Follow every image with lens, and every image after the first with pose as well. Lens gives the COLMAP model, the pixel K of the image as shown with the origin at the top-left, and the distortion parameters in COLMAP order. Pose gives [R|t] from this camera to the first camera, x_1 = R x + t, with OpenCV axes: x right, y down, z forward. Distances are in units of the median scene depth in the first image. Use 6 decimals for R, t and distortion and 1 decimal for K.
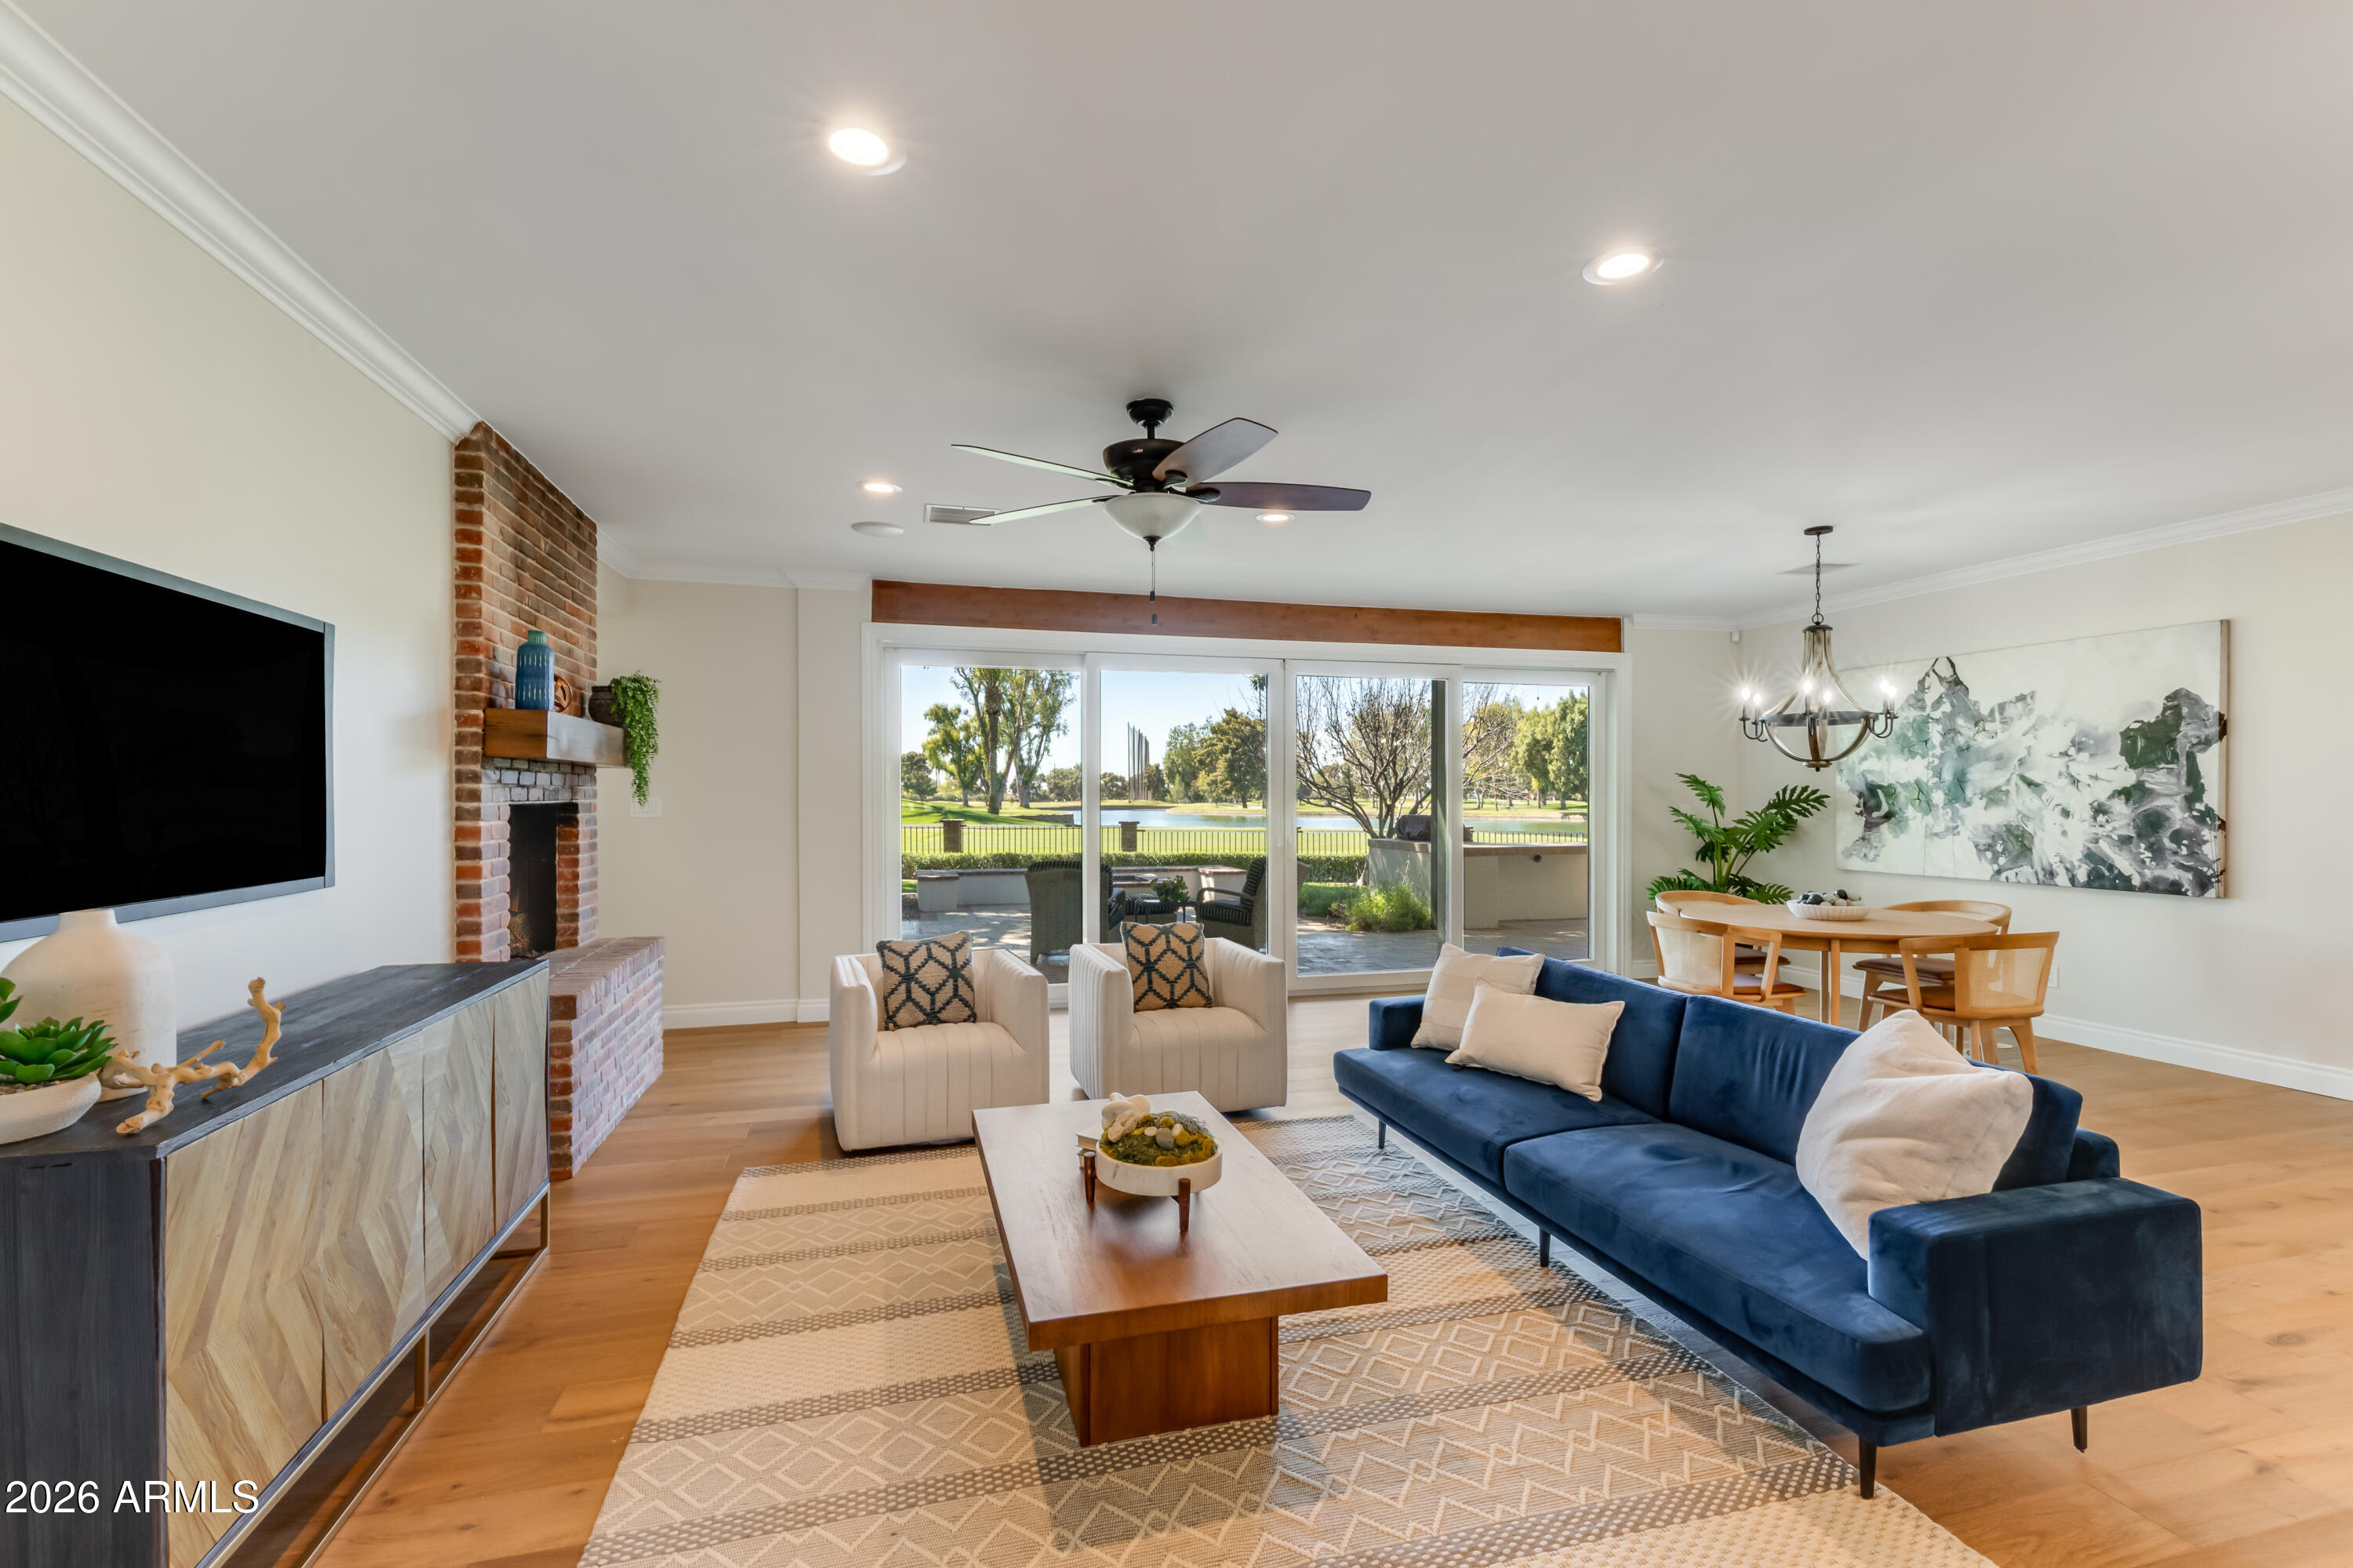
lens RADIAL K [[1072.4, 0, 1176.5], [0, 1072.4, 784.0], [0, 0, 1]] dist [0.002163, 0.000428]
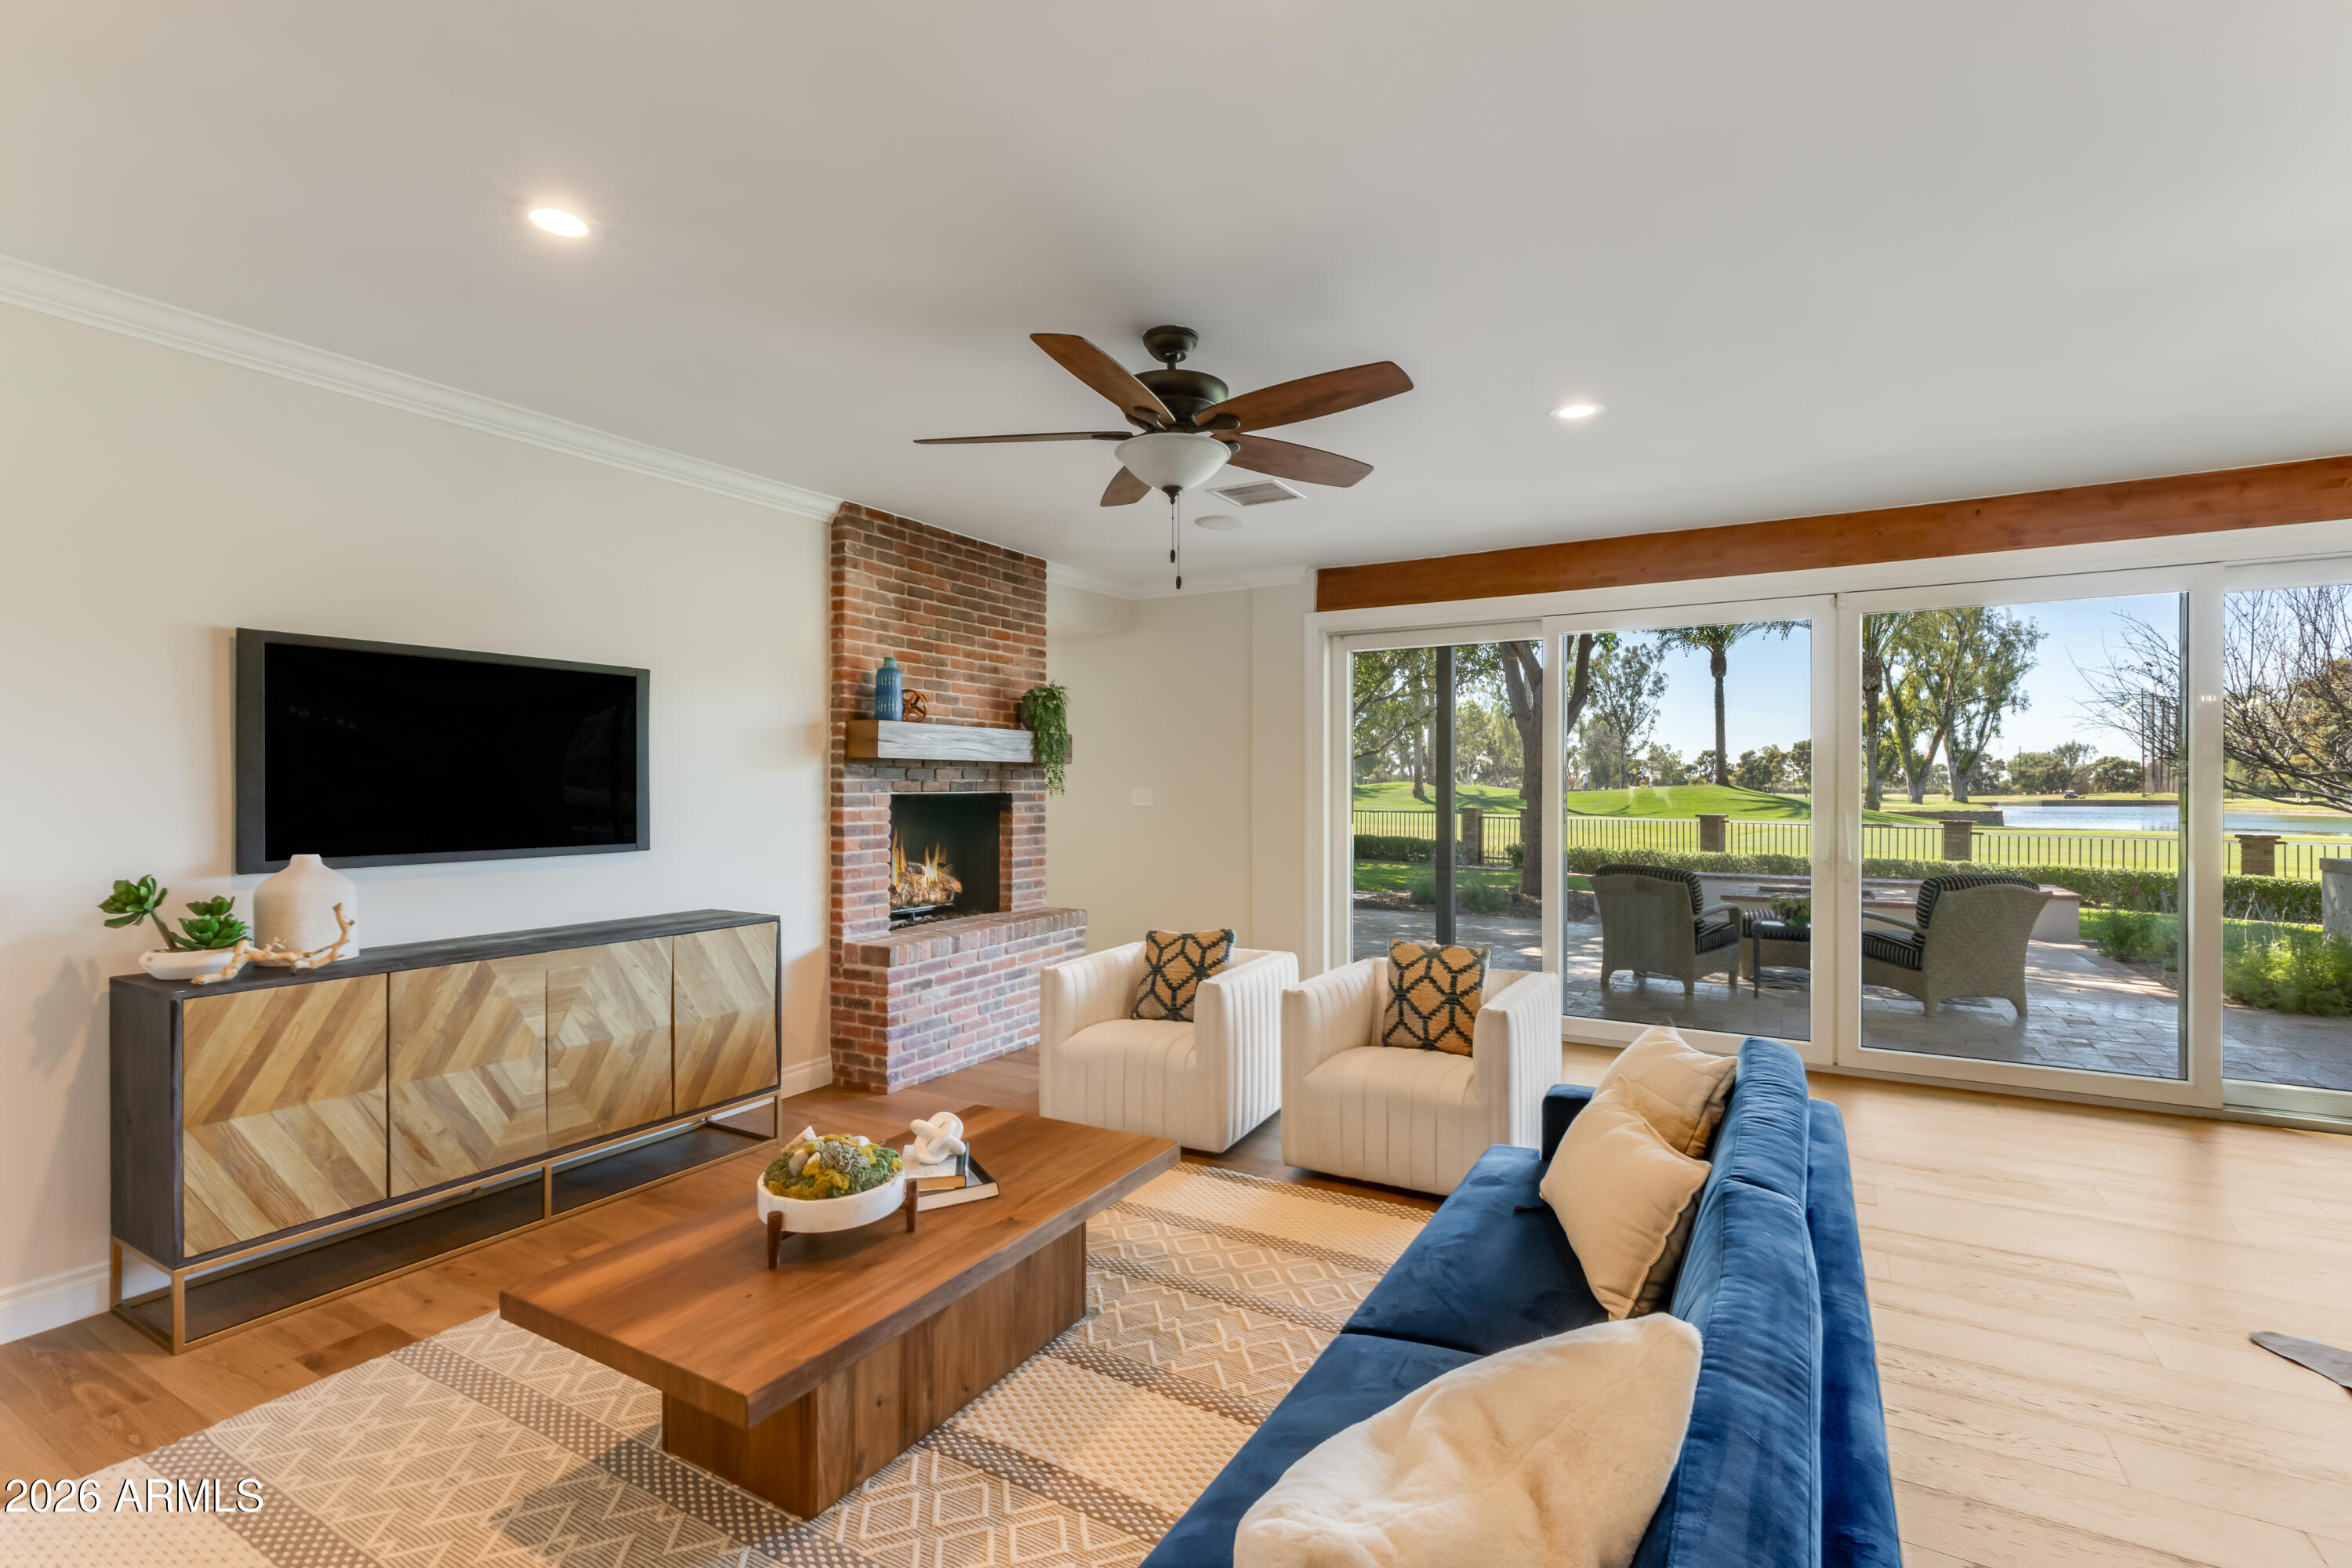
lens RADIAL K [[1052.4, 0, 1175.0], [0, 1052.4, 778.0], [0, 0, 1]] dist [0.002157, 0.000222]
pose [[0.698551, -0.005681, -0.715538, 0.434814], [0.007431, 0.999972, -0.000685, 0.002353], [0.715522, -0.004839, 0.698573, 0.307639]]
